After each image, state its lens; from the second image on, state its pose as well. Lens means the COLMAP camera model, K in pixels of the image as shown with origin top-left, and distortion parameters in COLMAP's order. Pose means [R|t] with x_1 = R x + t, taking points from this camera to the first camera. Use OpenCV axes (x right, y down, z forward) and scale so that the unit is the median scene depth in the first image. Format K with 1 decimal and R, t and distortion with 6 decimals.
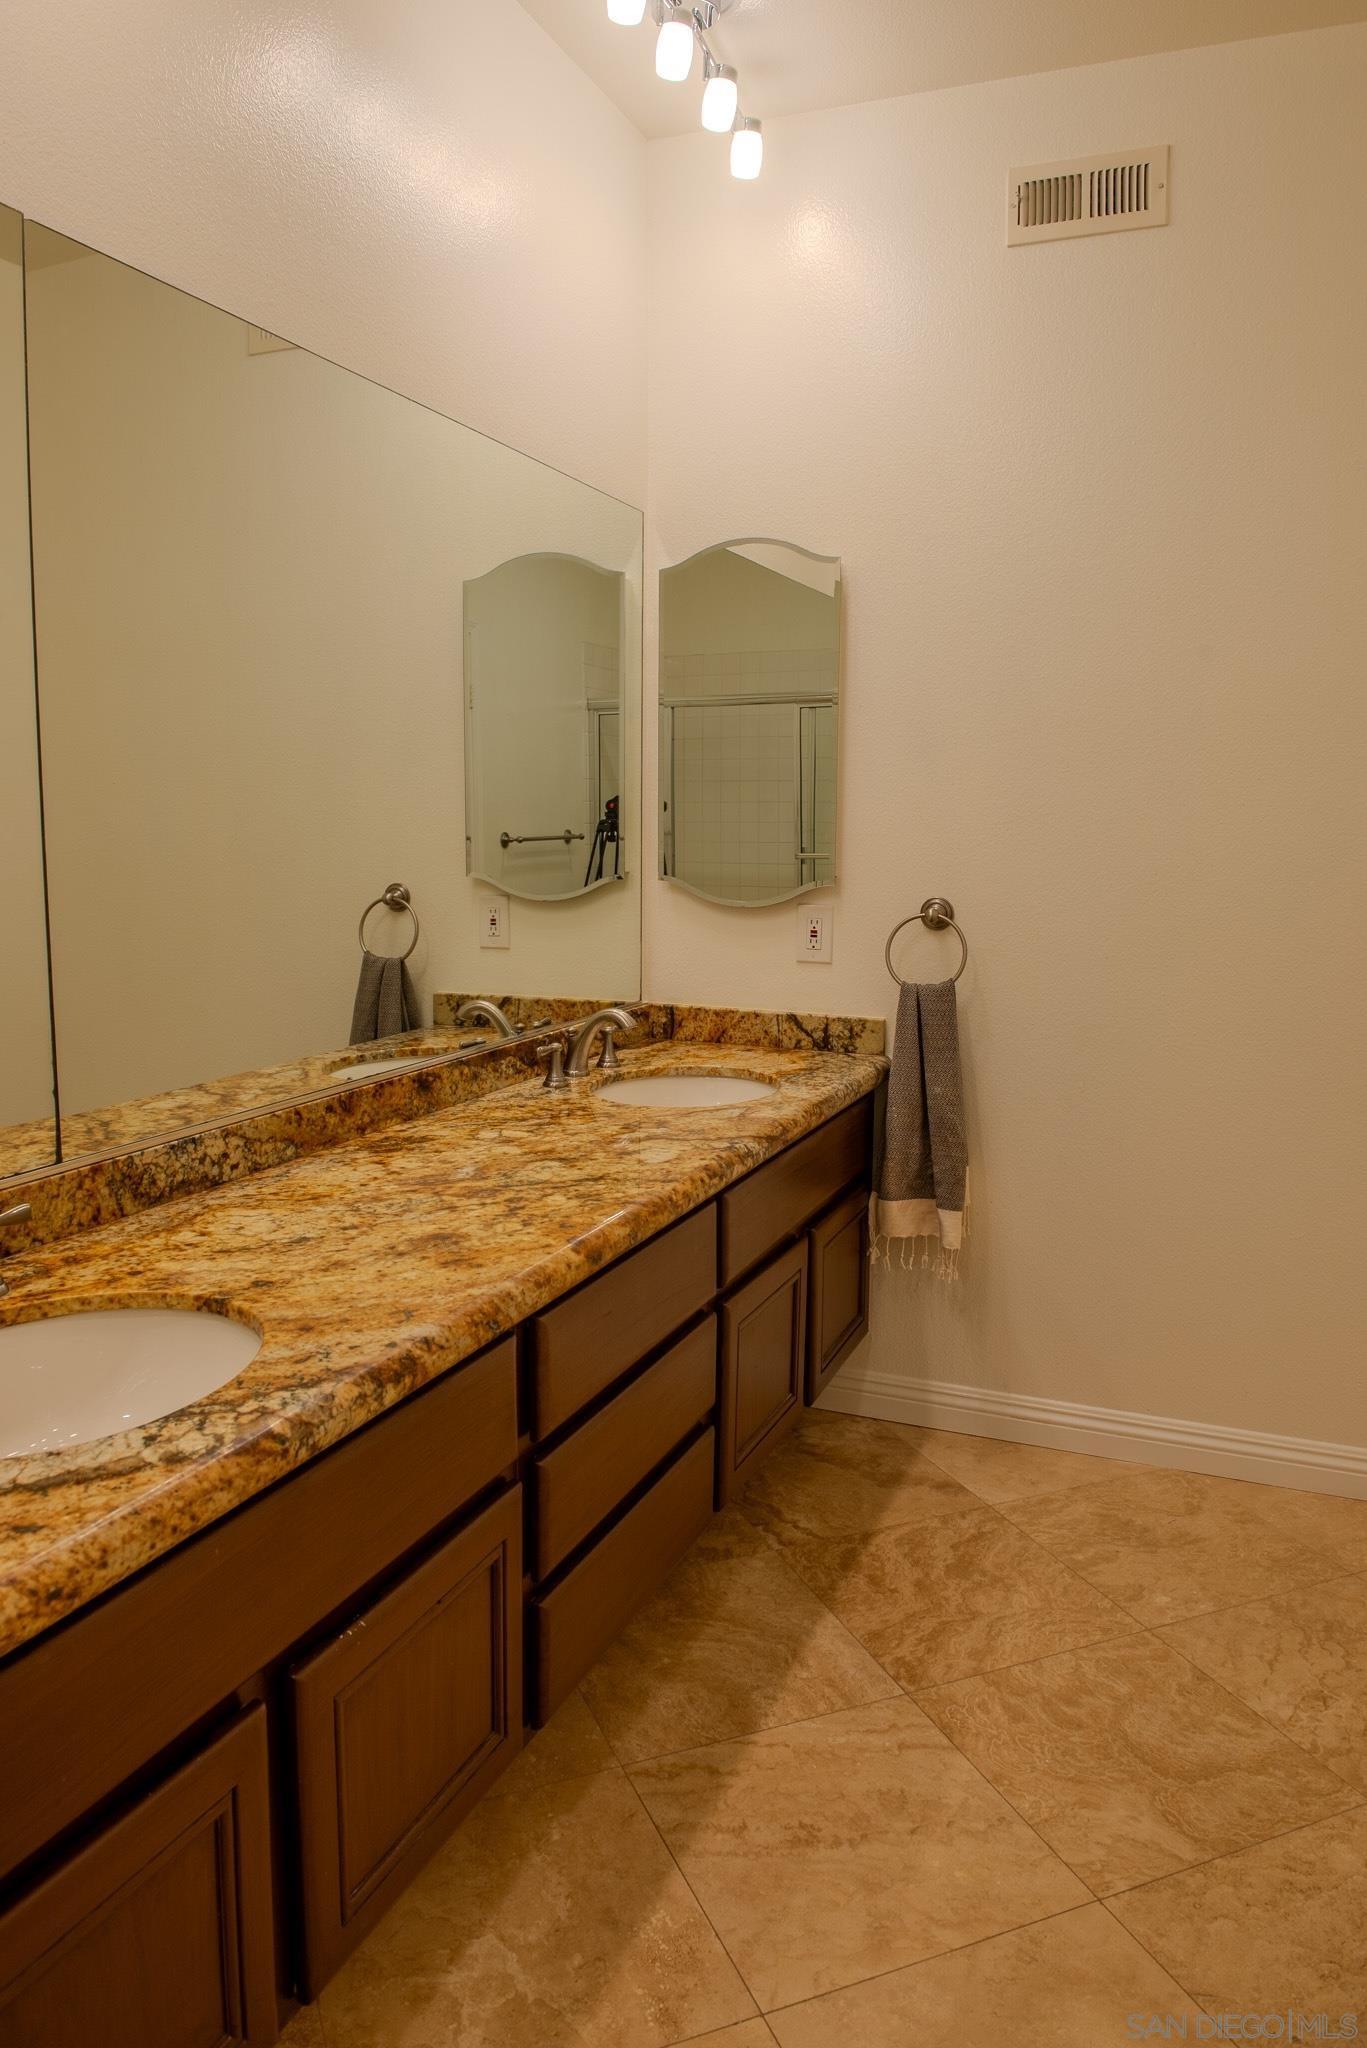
lens RADIAL K [[1405.8, 0, 679.8], [0, 1405.8, 1010.4], [0, 0, 1]] dist [-0.042104, -0.009301]
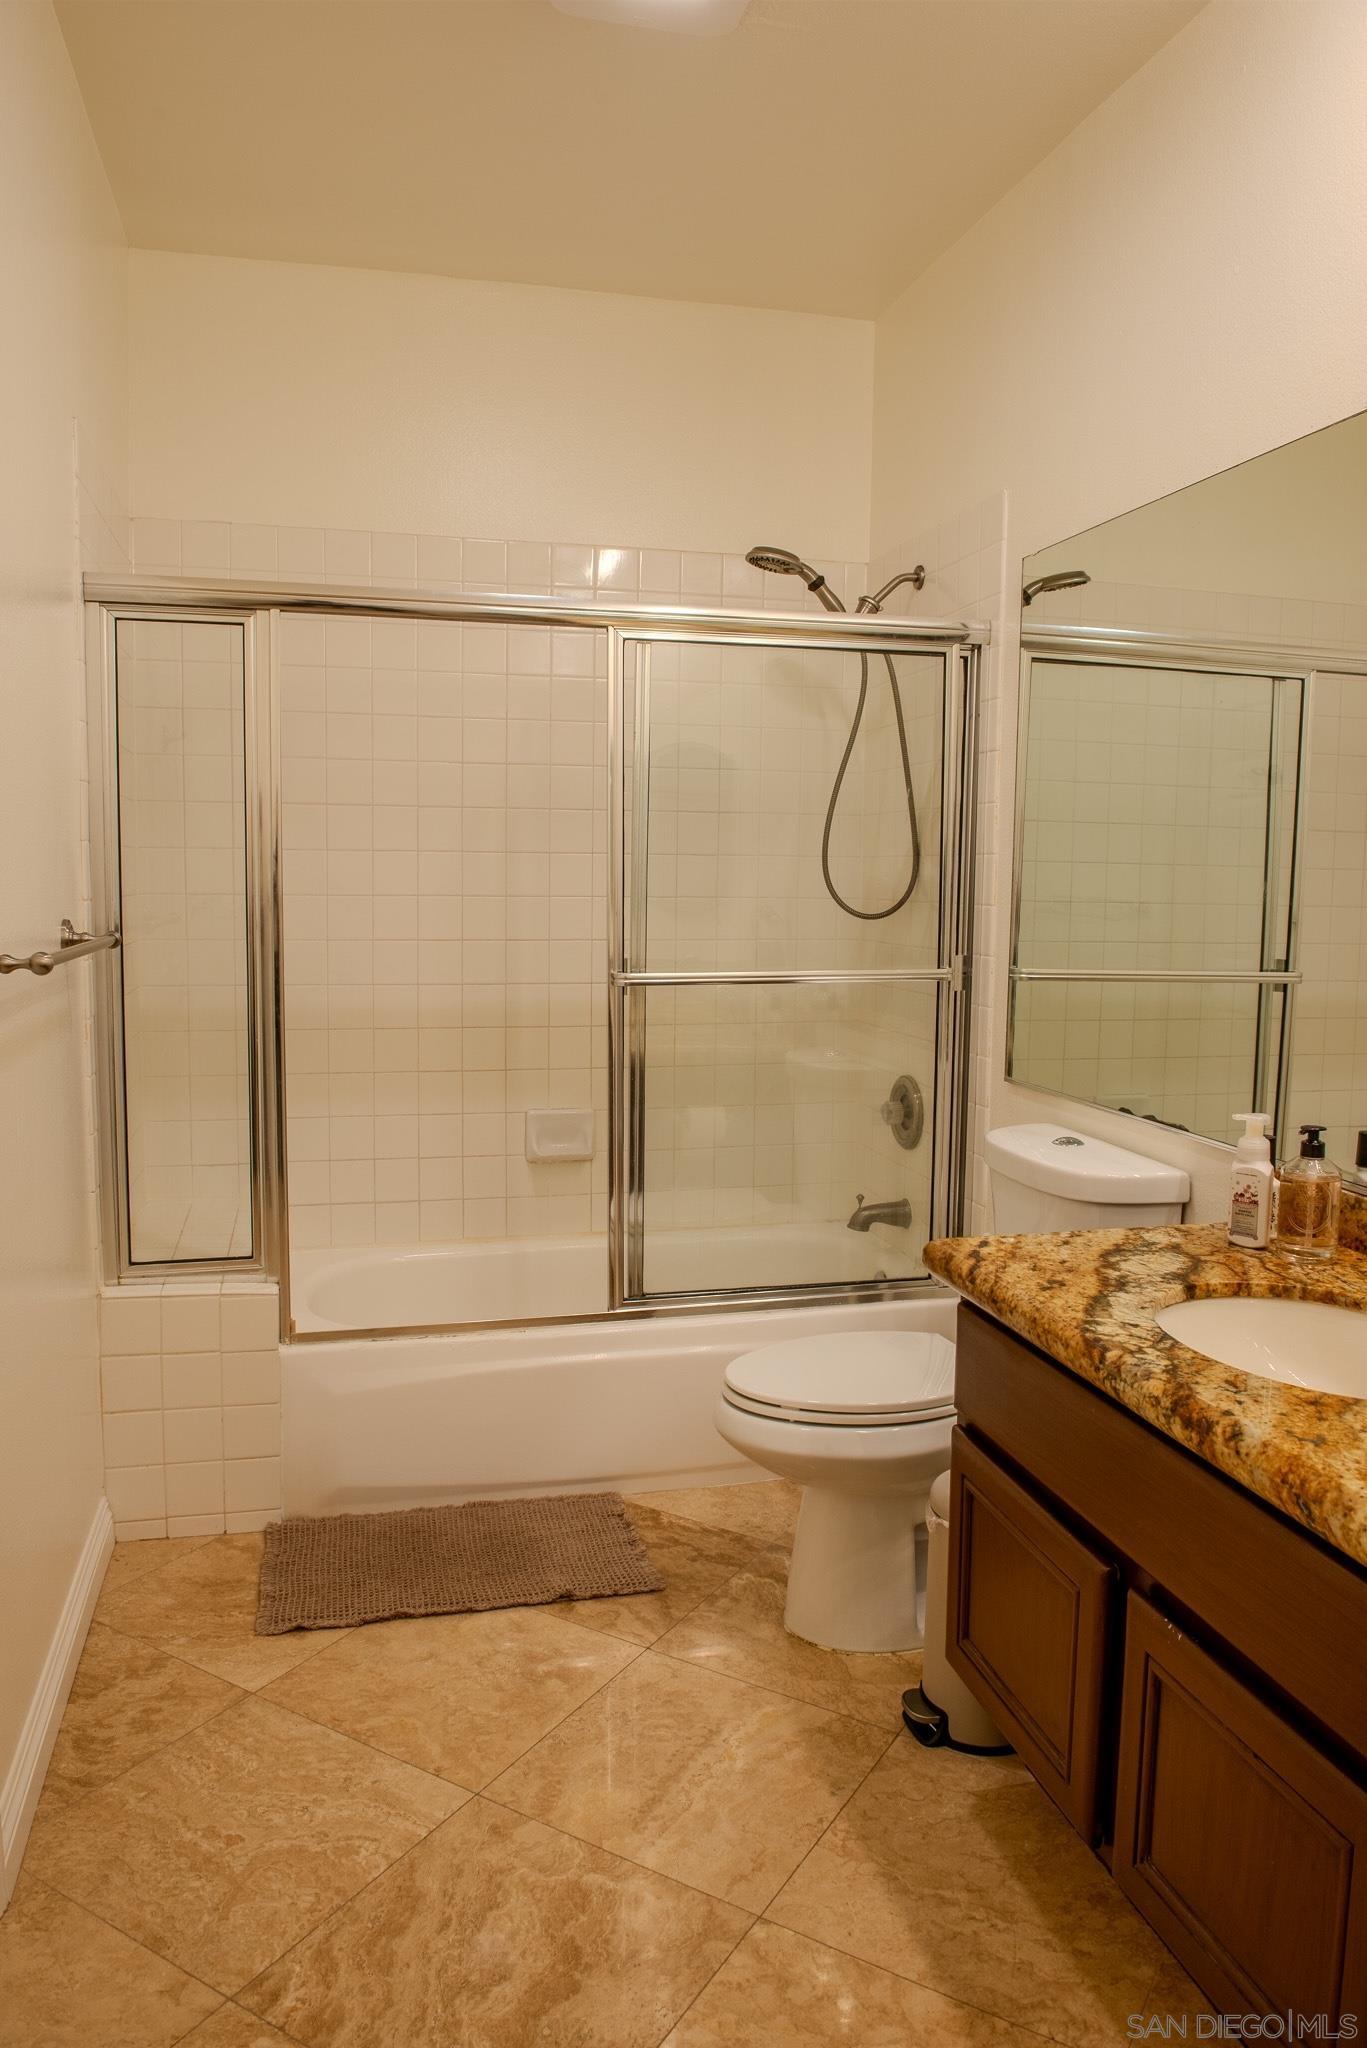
lens RADIAL K [[1405.8, 0, 679.8], [0, 1405.8, 1010.4], [0, 0, 1]] dist [-0.042104, -0.009301]
pose [[-0.793443, 0.040200, -0.607316, 0.789471], [-0.106022, 0.973433, 0.202949, -0.229106], [0.599339, 0.225417, -0.768101, 1.651025]]
